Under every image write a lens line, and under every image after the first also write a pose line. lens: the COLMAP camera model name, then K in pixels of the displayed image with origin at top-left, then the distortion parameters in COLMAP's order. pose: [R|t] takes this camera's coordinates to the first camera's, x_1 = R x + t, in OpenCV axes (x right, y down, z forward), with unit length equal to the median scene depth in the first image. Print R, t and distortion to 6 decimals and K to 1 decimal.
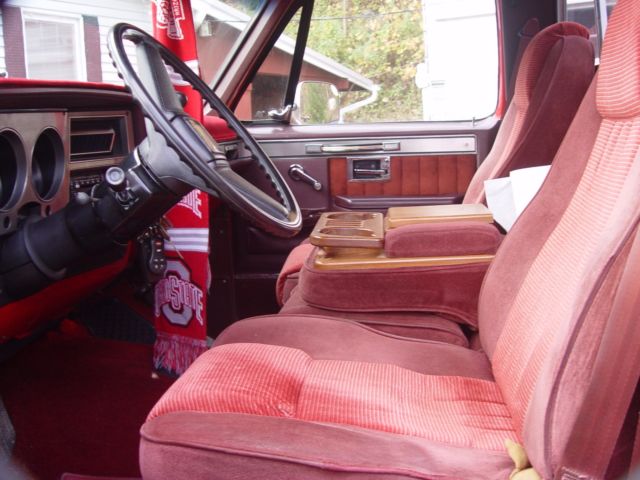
lens RADIAL K [[733.6, 0, 320.0], [0, 733.6, 240.0], [0, 0, 1]] dist [-0.212398, 0.259341]
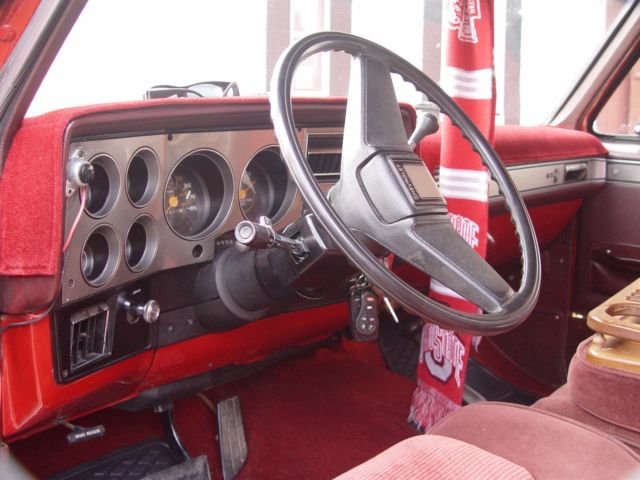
lens RADIAL K [[733.6, 0, 320.0], [0, 733.6, 240.0], [0, 0, 1]] dist [-0.212398, 0.259341]
pose [[0.829255, 0.145041, -0.539722, 0.130557], [-0.131079, 0.989274, 0.064454, -0.083717], [0.543282, 0.017297, 0.839372, 0.213753]]
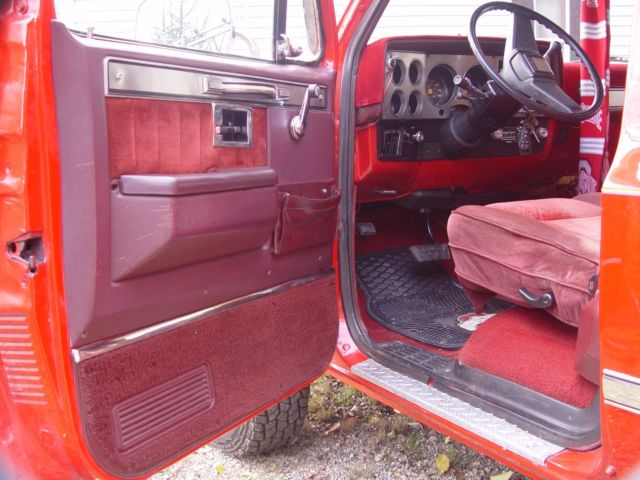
lens RADIAL K [[733.6, 0, 320.0], [0, 733.6, 240.0], [0, 0, 1]] dist [-0.212398, 0.259341]
pose [[0.582655, 0.129614, -0.802317, 0.669522], [-0.115686, 0.990375, 0.075982, 0.140607], [0.804444, 0.048545, 0.592042, -0.266979]]
